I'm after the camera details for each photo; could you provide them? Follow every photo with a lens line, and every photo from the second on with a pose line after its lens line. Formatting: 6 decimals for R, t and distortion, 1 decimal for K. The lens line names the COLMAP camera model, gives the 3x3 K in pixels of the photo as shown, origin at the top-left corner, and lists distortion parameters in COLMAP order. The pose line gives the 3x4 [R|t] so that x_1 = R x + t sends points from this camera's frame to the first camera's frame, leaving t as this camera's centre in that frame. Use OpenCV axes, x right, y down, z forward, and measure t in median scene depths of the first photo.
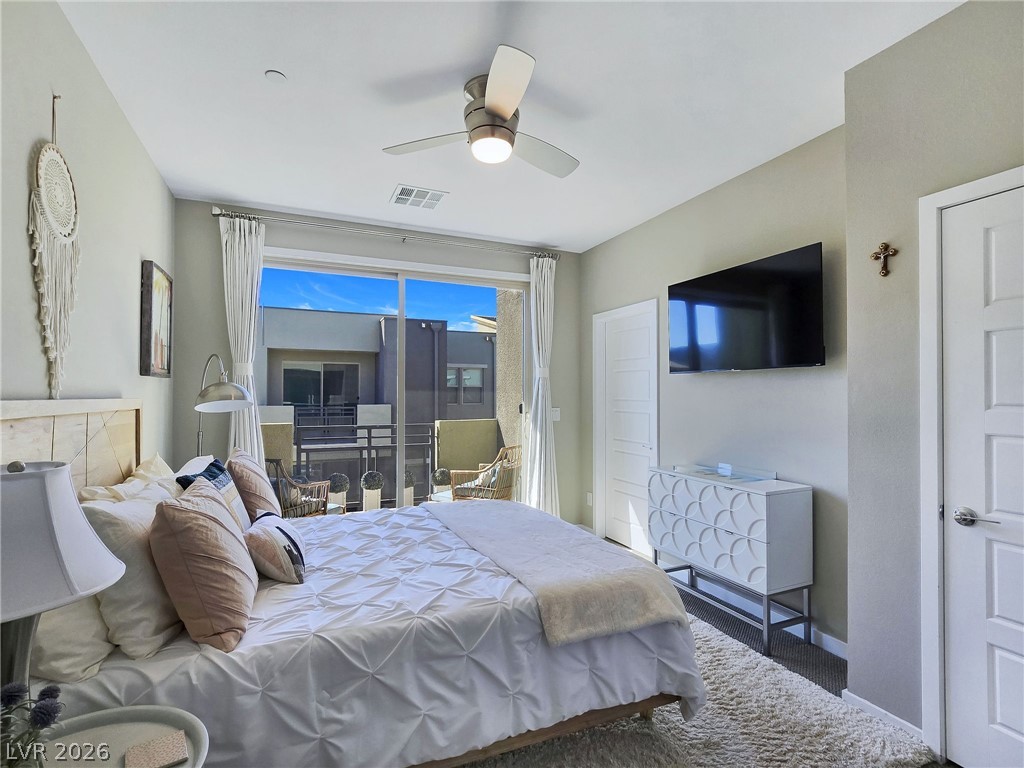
lens RADIAL K [[483.3, 0, 513.7], [0, 483.3, 389.8], [0, 0, 1]] dist [-0.003843, -0.000606]
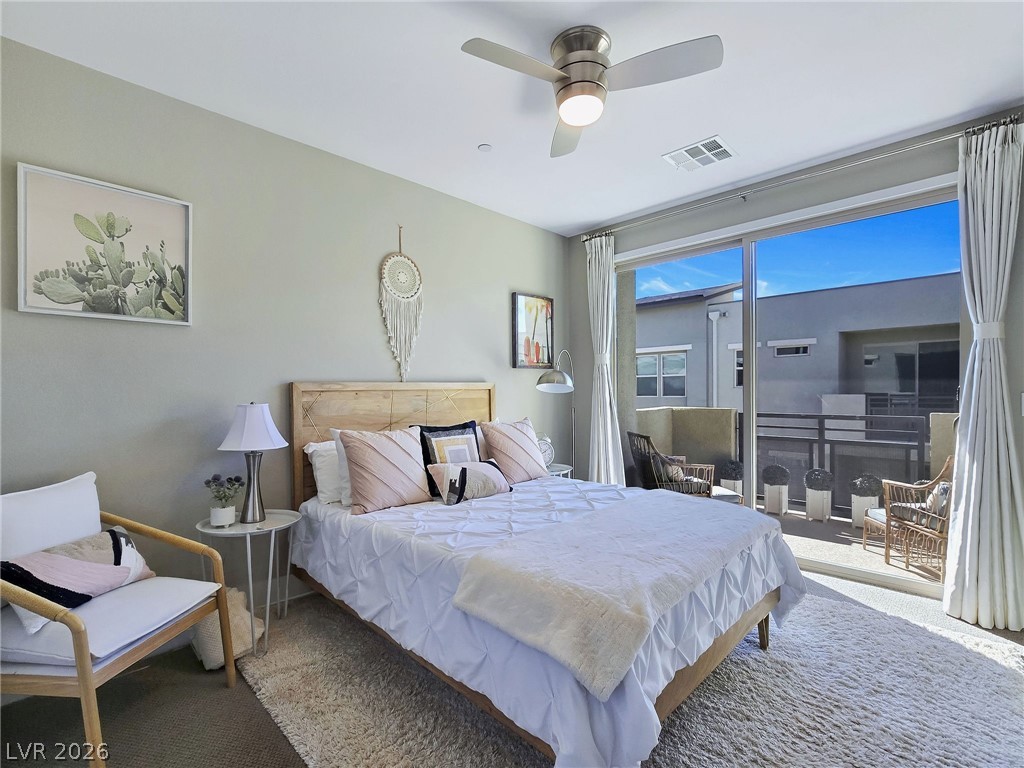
lens RADIAL K [[483.3, 0, 513.7], [0, 483.3, 389.8], [0, 0, 1]] dist [-0.003843, -0.000606]
pose [[0.360682, -0.004017, -0.932680, 0.344633], [0.022286, 0.999742, 0.004312, 0.017079], [0.932423, -0.022341, 0.360678, 0.229956]]
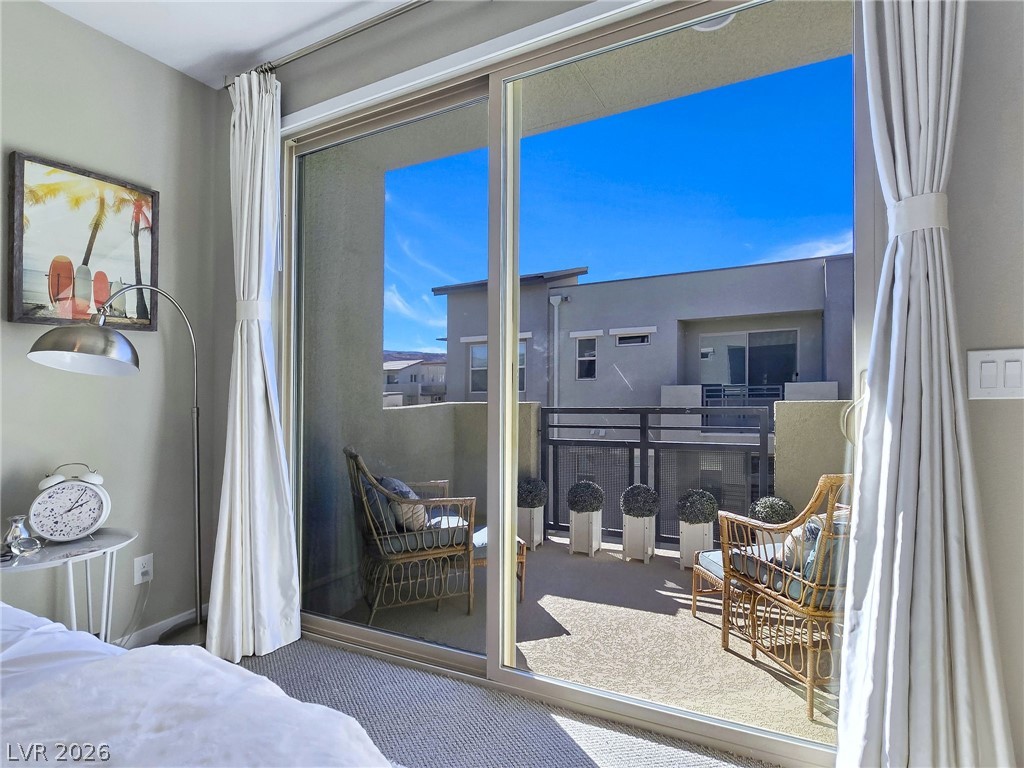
lens RADIAL K [[504.8, 0, 514.5], [0, 504.8, 403.8], [0, 0, 1]] dist [-0.004906, -0.000558]
pose [[0.598600, 0.014410, -0.800919, 0.124238], [0.035020, 0.998412, 0.044137, 0.041920], [0.800282, -0.054468, 0.597144, 0.586130]]
